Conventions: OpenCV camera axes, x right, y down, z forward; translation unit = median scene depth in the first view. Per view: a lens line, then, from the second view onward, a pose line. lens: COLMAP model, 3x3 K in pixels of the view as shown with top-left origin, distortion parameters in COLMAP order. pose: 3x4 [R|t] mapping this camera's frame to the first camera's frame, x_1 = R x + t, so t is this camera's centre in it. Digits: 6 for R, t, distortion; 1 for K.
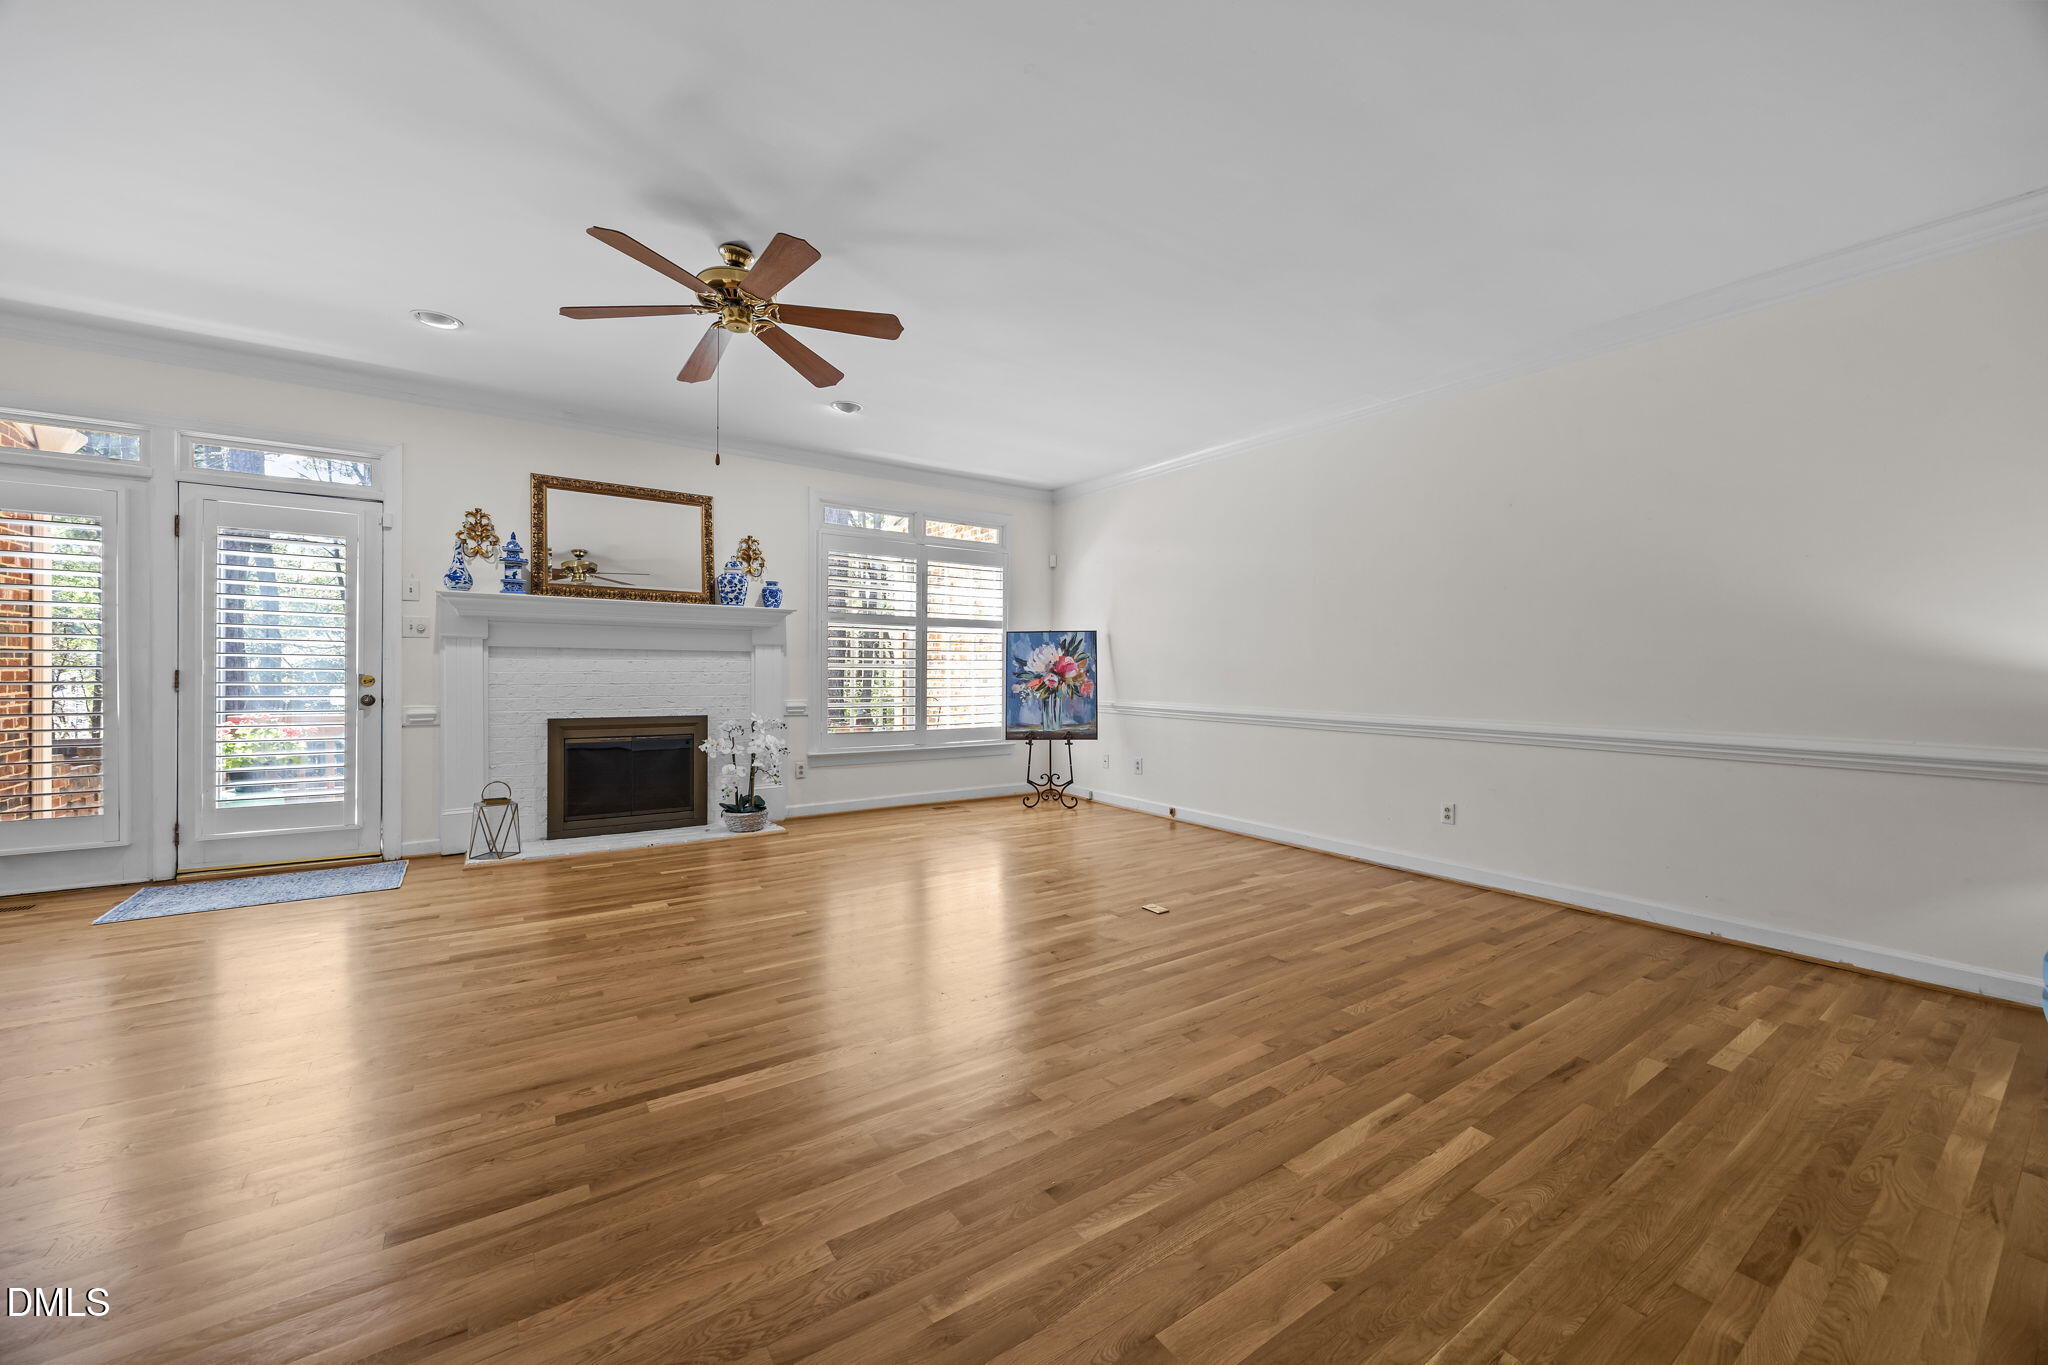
lens RADIAL K [[773.3, 0, 1022.9], [0, 773.3, 676.5], [0, 0, 1]] dist [-0.007398, 0.000262]
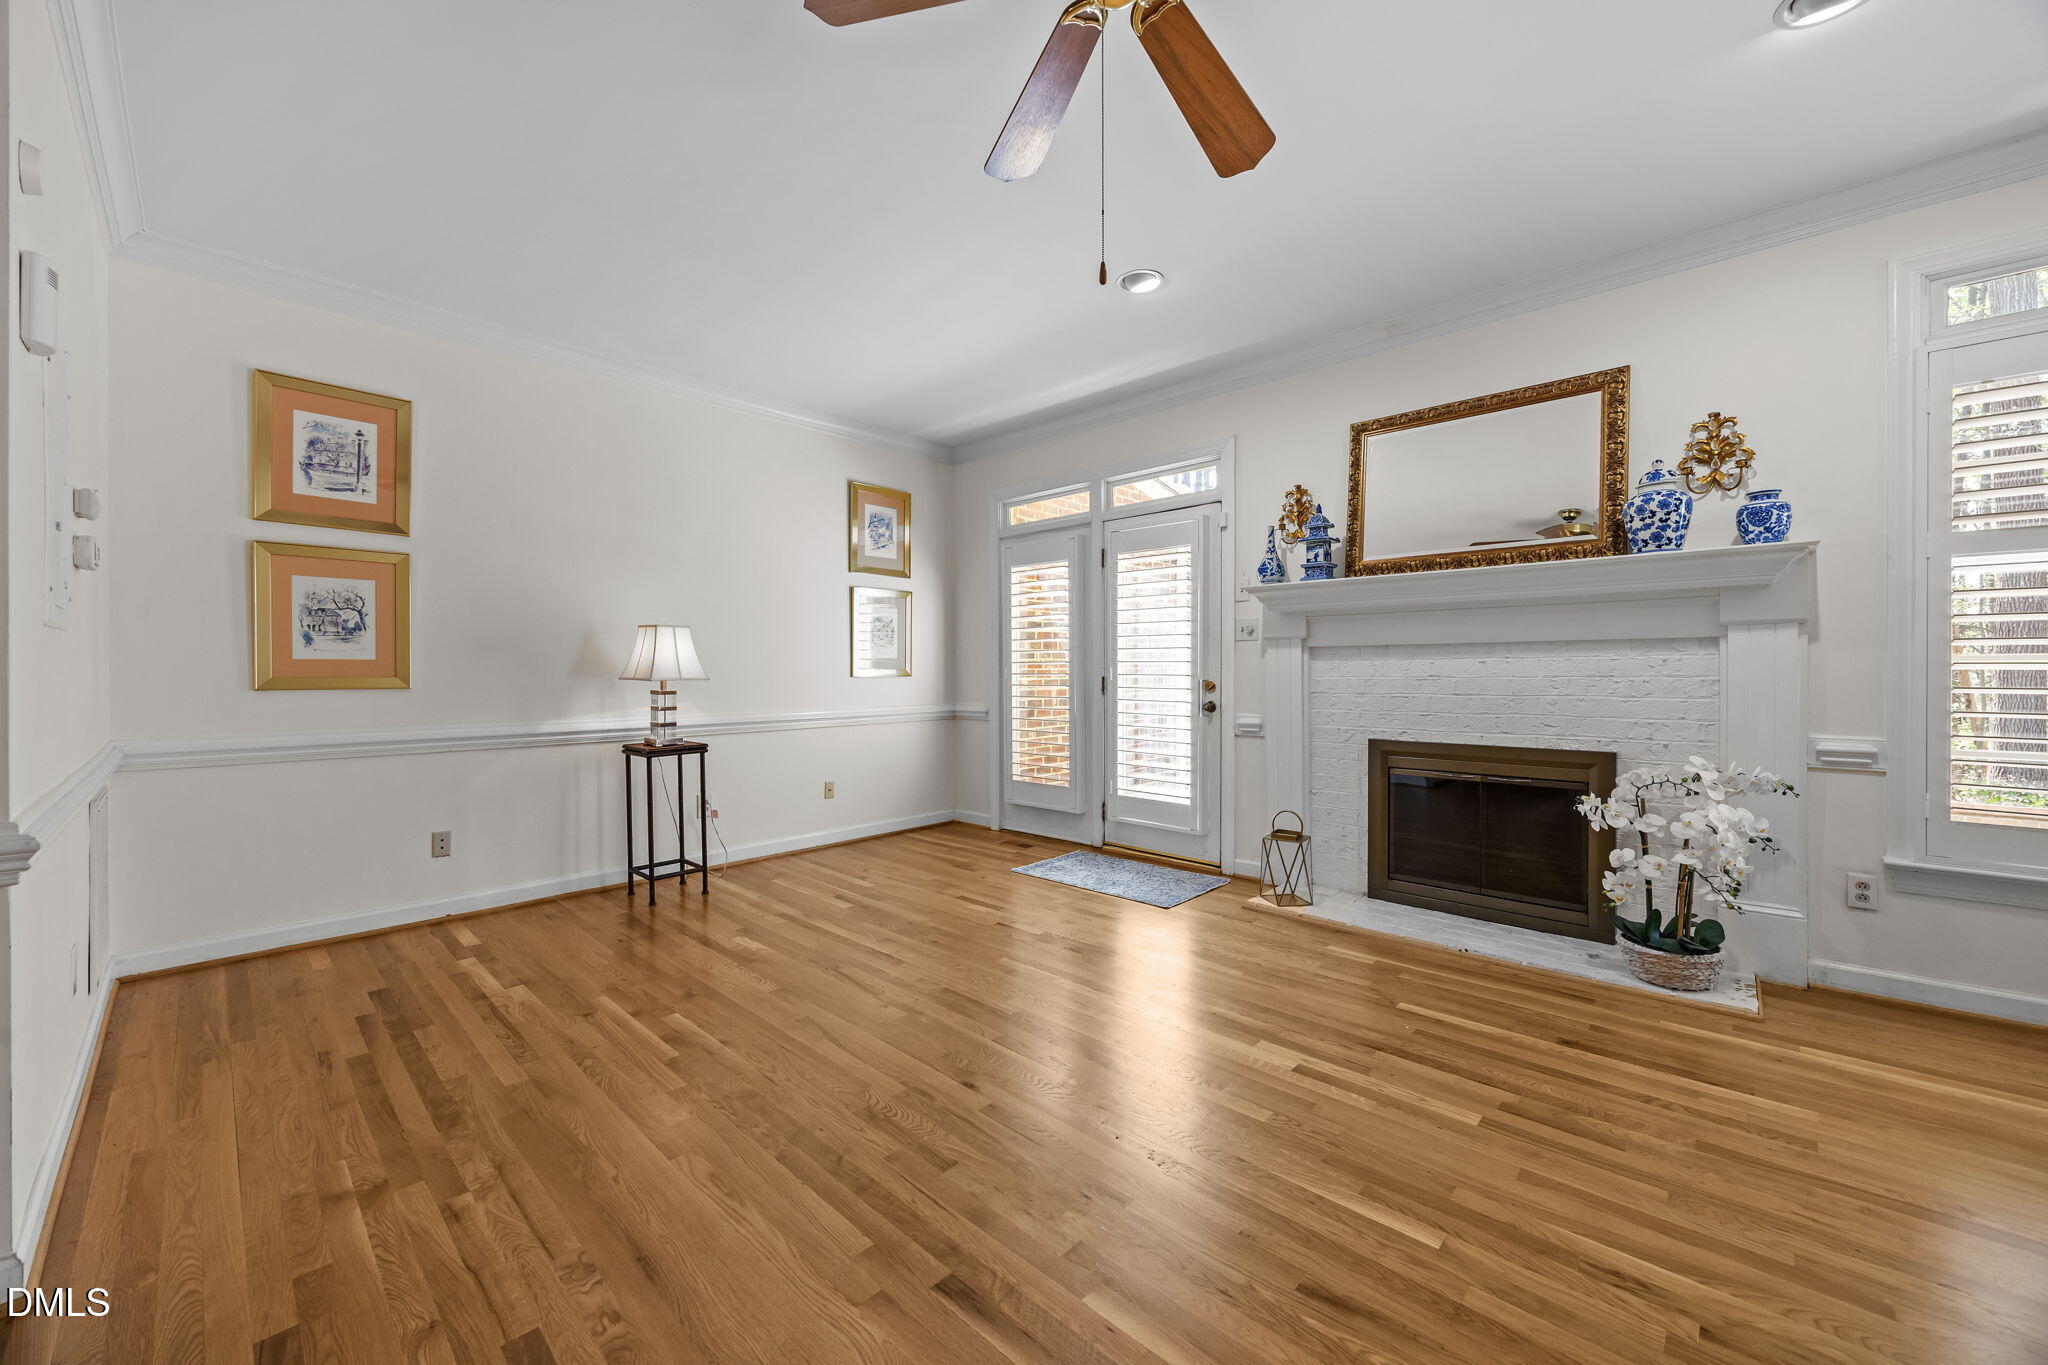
lens RADIAL K [[773.3, 0, 1023.8], [0, 773.3, 677.4], [0, 0, 1]] dist [-0.007398, 0.000262]
pose [[0.210690, -0.003231, -0.977548, 0.059427], [-0.004405, 0.999981, -0.004255, -0.001260], [0.977543, 0.005202, 0.210672, 0.510708]]
